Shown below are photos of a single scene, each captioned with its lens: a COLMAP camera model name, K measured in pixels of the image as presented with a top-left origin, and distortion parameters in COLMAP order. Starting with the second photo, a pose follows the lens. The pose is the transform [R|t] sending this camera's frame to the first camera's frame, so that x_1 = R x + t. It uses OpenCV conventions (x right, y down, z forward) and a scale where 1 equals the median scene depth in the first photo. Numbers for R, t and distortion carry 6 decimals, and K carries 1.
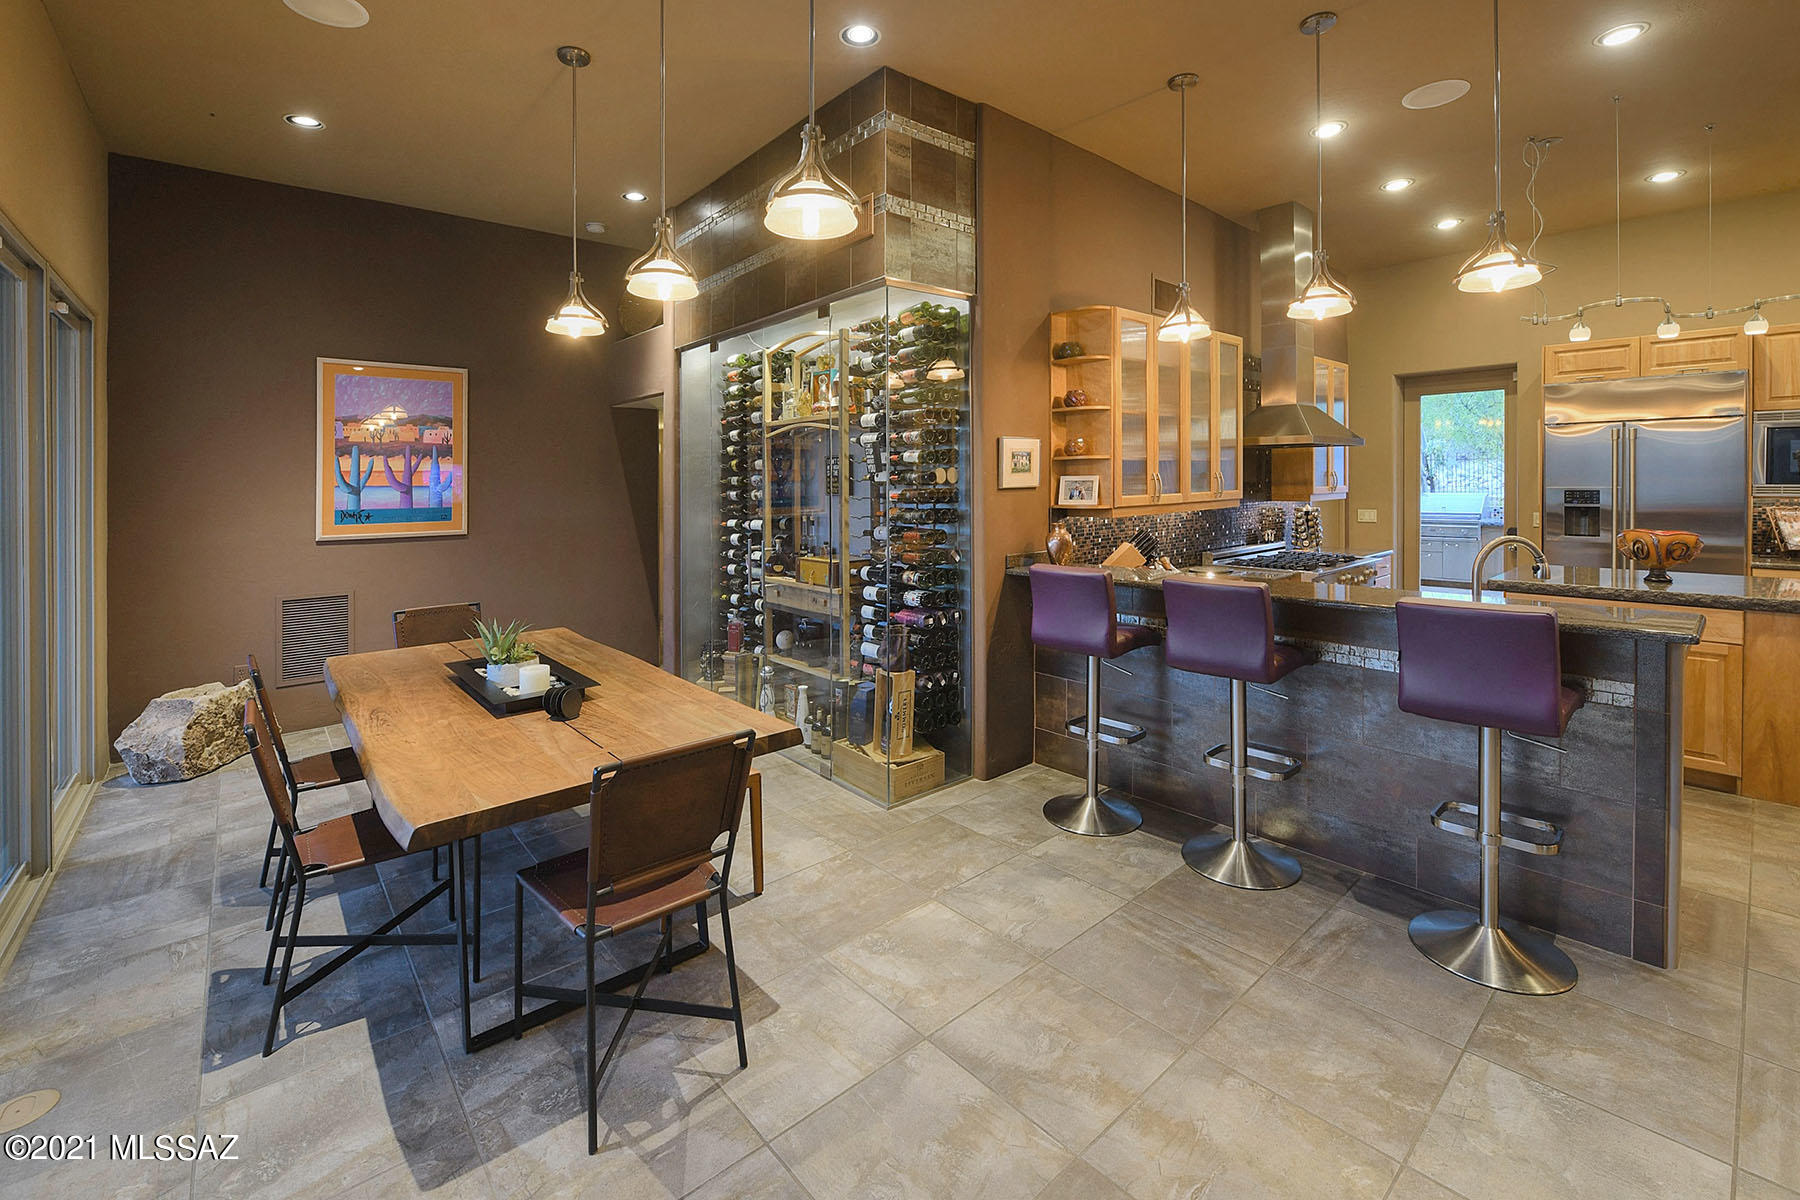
lens RADIAL K [[727.0, 0, 931.6], [0, 727.0, 484.0], [0, 0, 1]] dist [-0.015322, -0.000515]
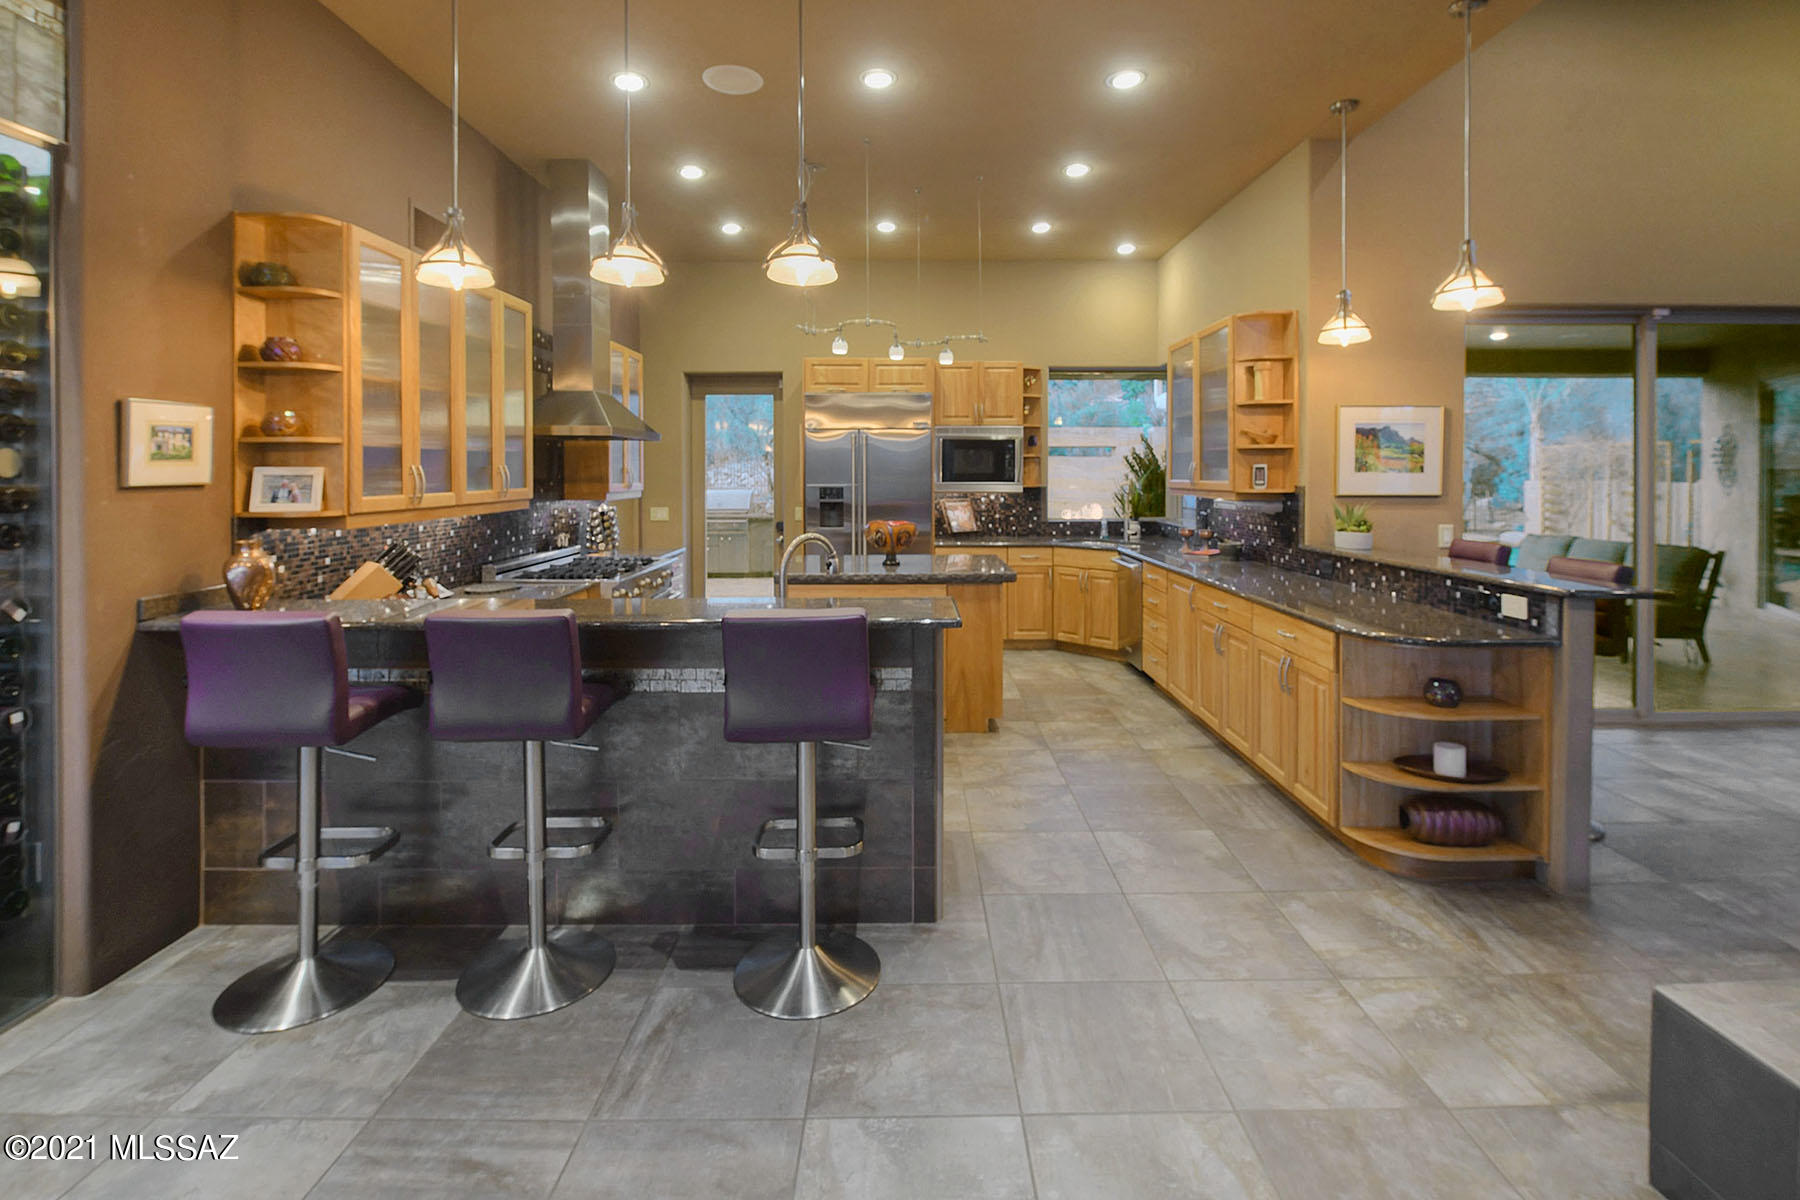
lens RADIAL K [[780.1, 0, 883.4], [0, 780.1, 483.2], [0, 0, 1]] dist [-0.015325, -0.000187]
pose [[0.670221, 0.000654, 0.742162, 0.046805], [-0.001165, 0.999999, 0.000172, 0.002637], [-0.742161, -0.000980, 0.670221, 0.131836]]
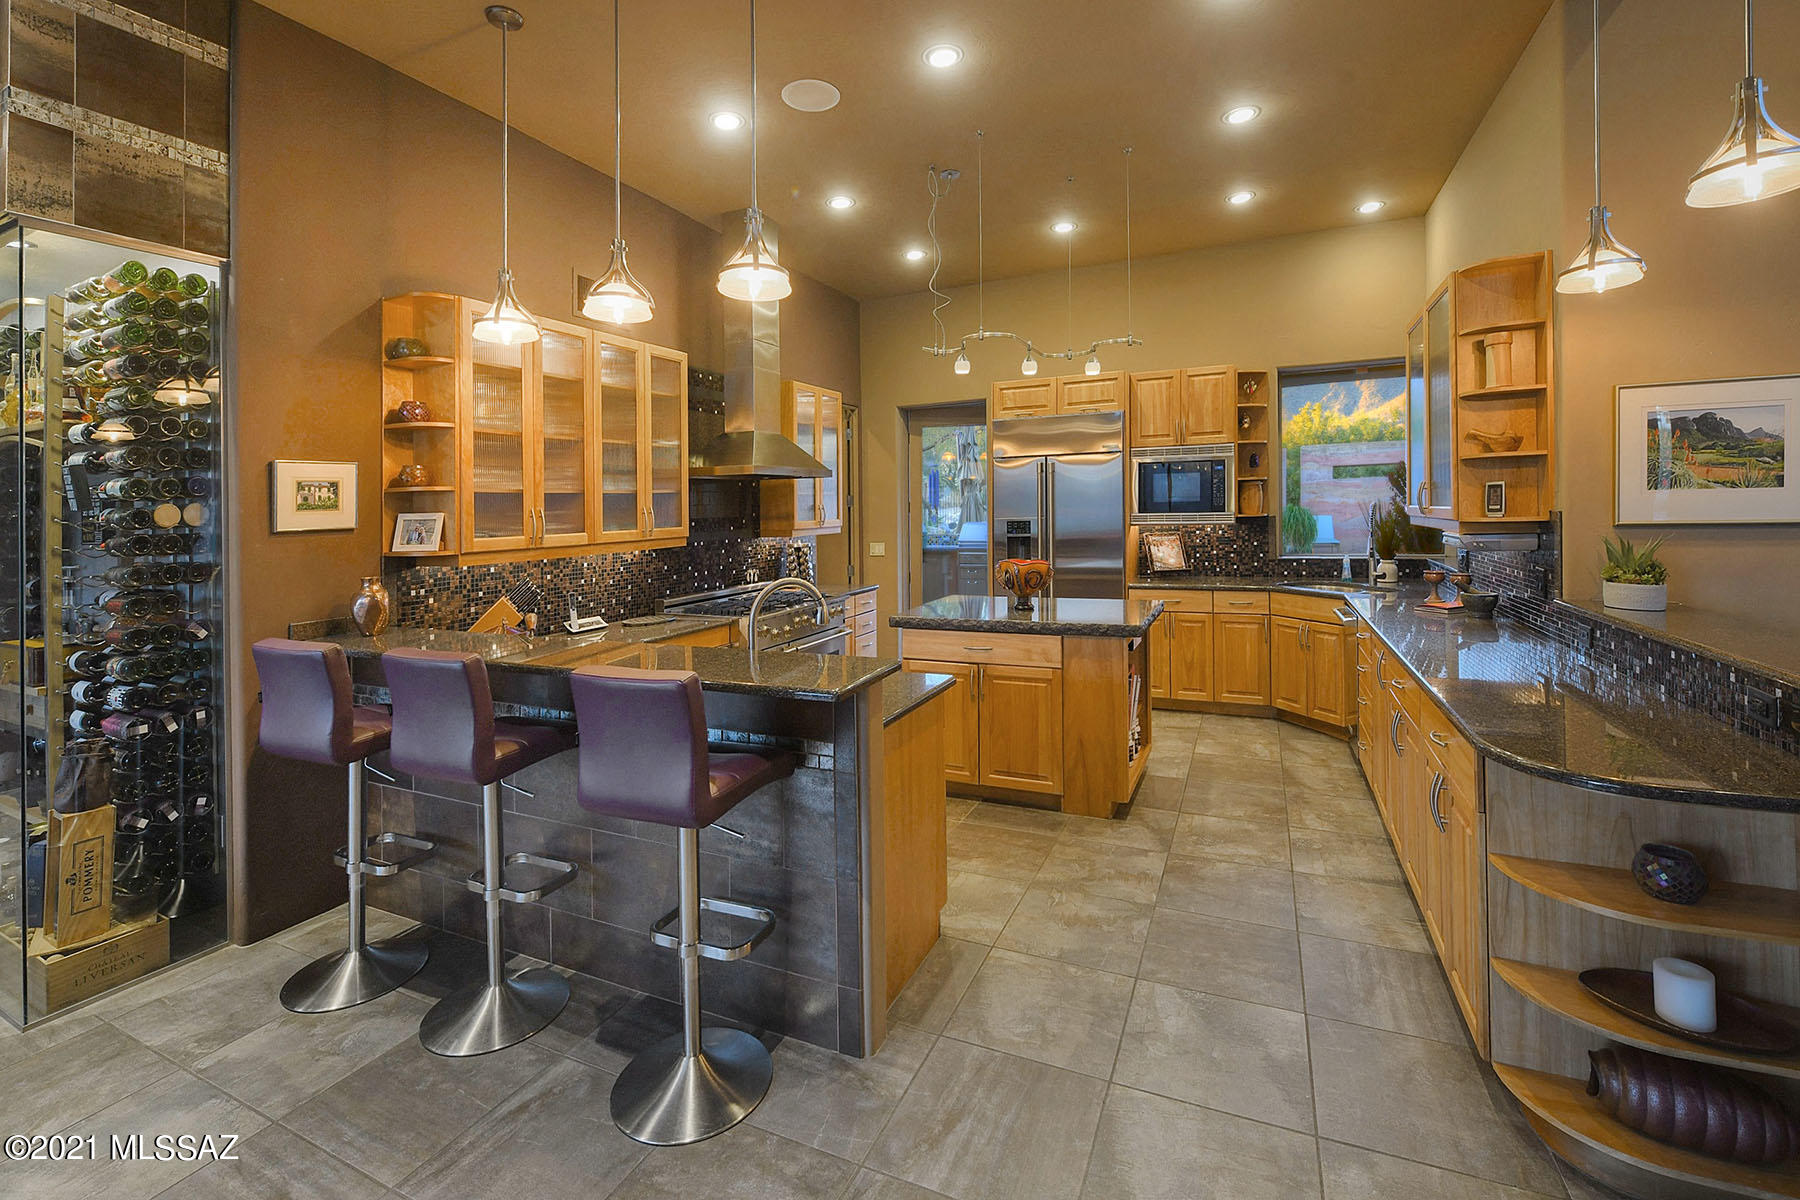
lens RADIAL K [[783.0, 0, 897.6], [0, 783.0, 511.2], [0, 0, 1]] dist [-0.020710, 0.000071]
pose [[0.906692, -0.011242, 0.421643, 0.339947], [0.016055, 0.999840, -0.007866, 0.001572], [-0.421487, 0.013901, 0.906728, 0.045762]]
